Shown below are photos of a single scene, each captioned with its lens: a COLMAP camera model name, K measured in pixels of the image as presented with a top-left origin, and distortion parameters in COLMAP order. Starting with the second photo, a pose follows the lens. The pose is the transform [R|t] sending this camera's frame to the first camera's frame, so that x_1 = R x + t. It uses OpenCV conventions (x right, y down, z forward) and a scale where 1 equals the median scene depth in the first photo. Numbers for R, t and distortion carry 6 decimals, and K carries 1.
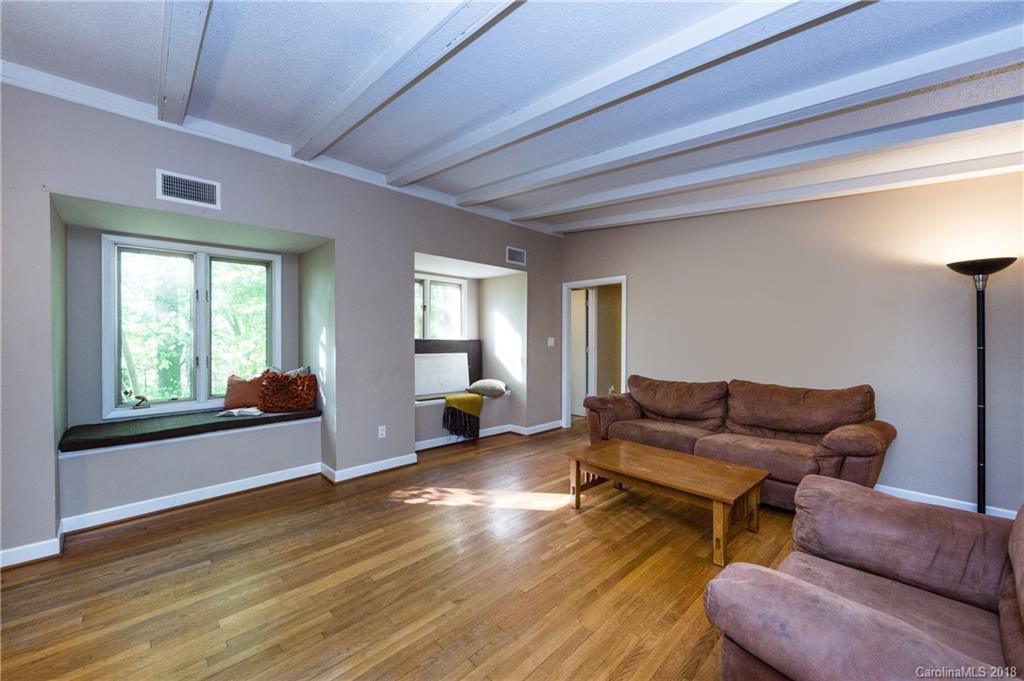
lens RADIAL K [[409.8, 0, 518.0], [0, 409.8, 342.1], [0, 0, 1]] dist [-0.003226, -0.000327]
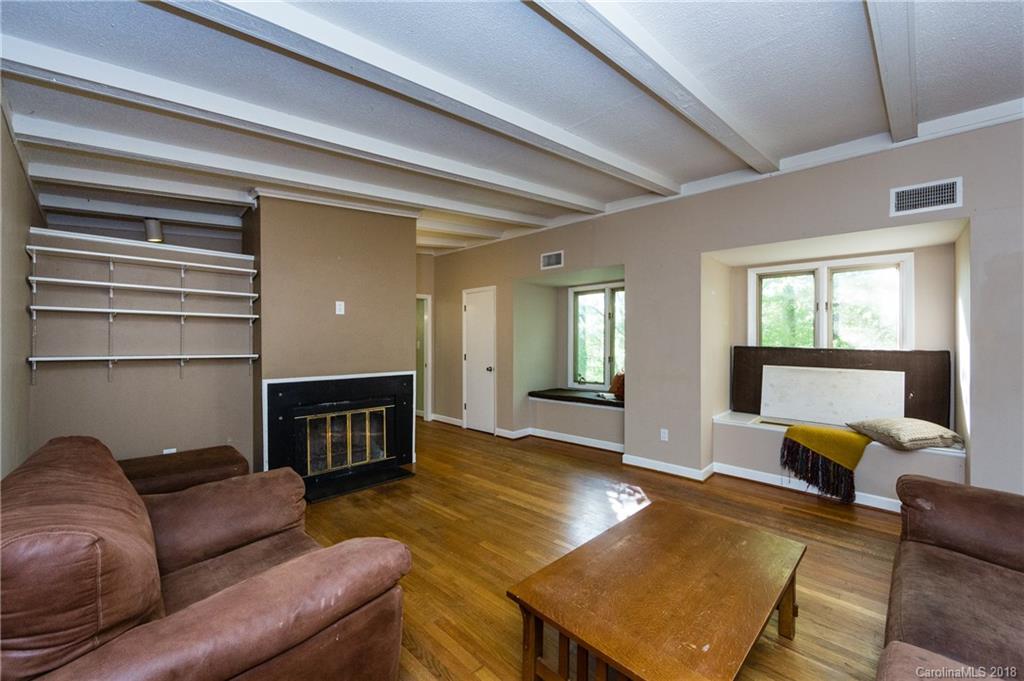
lens RADIAL K [[409.8, 0, 512.6], [0, 409.8, 338.0], [0, 0, 1]] dist [-0.003226, -0.000327]
pose [[0.005922, -0.019831, -0.999786, 0.758627], [-0.028434, 0.999396, -0.019992, 0.007491], [0.999578, 0.028546, 0.005355, 0.649898]]
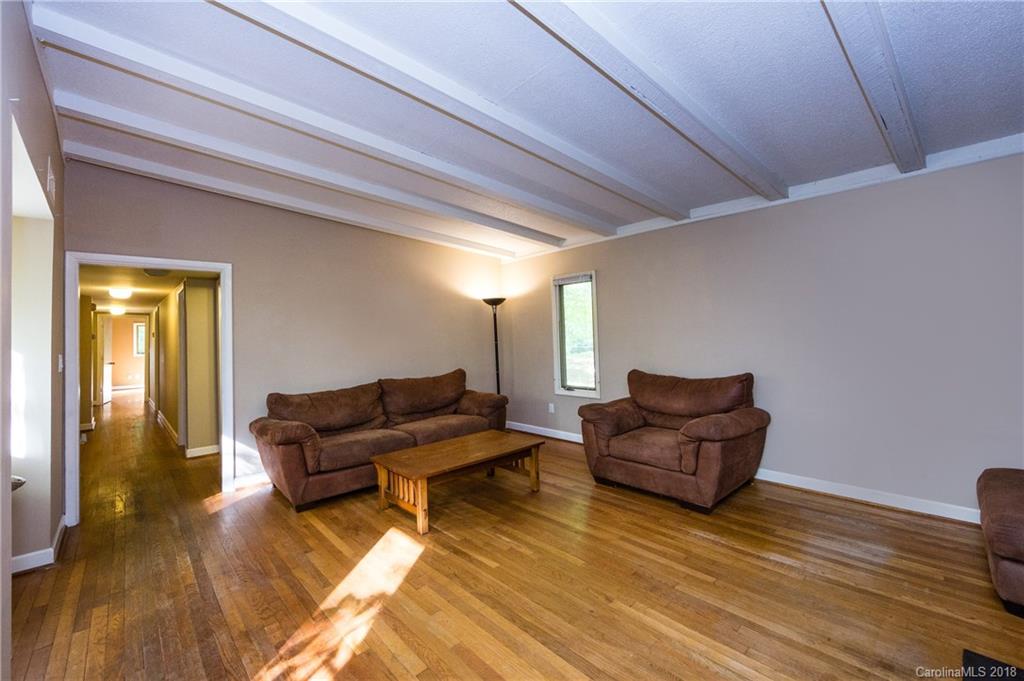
lens RADIAL K [[409.8, 0, 517.6], [0, 409.8, 336.7], [0, 0, 1]] dist [-0.003226, -0.000327]
pose [[0.018091, -0.009833, 0.999788, -0.650391], [0.044564, 0.998966, 0.009019, -0.020199], [-0.998843, 0.044392, 0.018511, 0.662265]]
